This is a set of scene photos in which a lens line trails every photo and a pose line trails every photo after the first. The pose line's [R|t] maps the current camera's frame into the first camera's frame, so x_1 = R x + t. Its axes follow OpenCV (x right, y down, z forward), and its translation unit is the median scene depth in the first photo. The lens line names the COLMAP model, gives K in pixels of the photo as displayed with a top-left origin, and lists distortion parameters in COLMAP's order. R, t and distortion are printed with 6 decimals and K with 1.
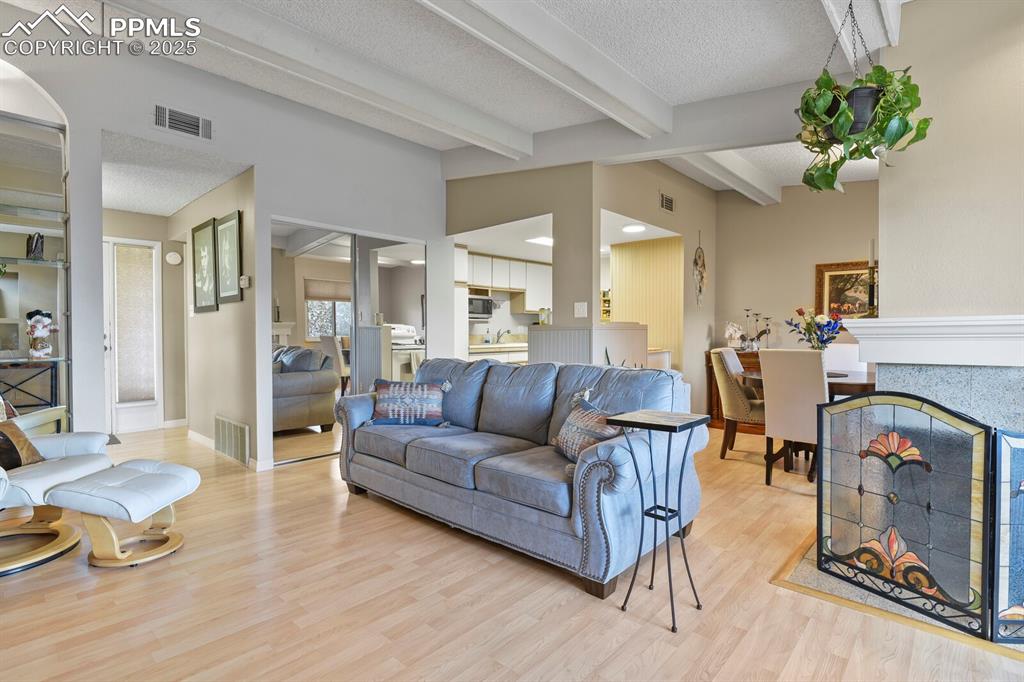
lens RADIAL K [[498.6, 0, 513.7], [0, 498.6, 338.6], [0, 0, 1]] dist [0.002953, 0.002051]
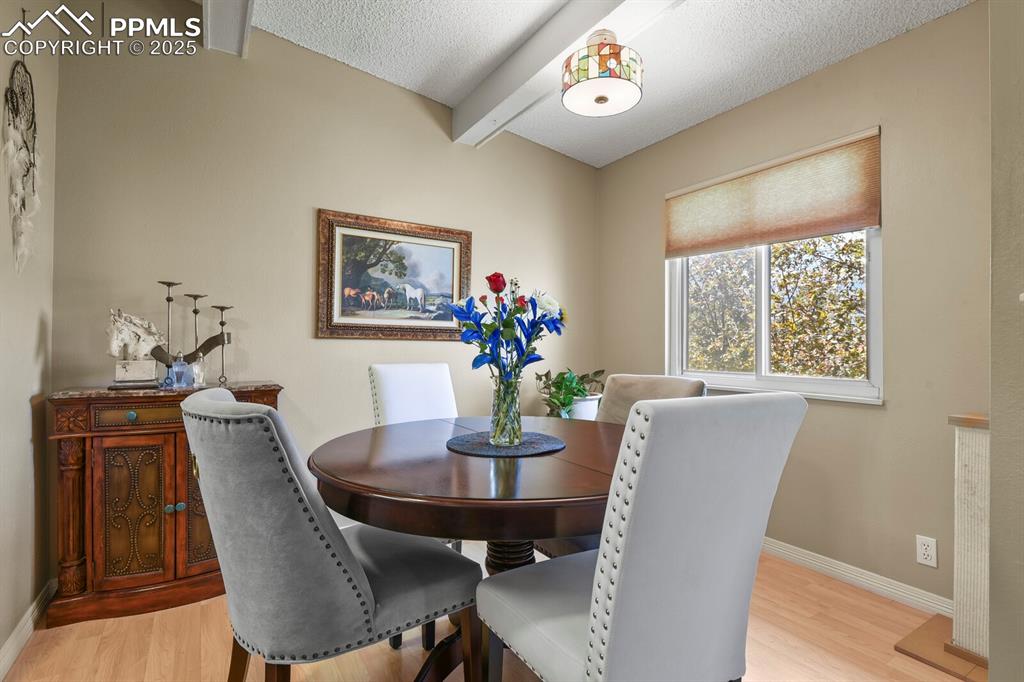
lens RADIAL K [[498.6, 0, 514.0], [0, 498.6, 344.0], [0, 0, 1]] dist [0.002953, 0.002051]
pose [[0.264051, 0.007548, 0.964479, 0.156741], [0.008340, 0.999914, -0.010109, -0.003694], [-0.964473, 0.010713, 0.263966, 0.624497]]
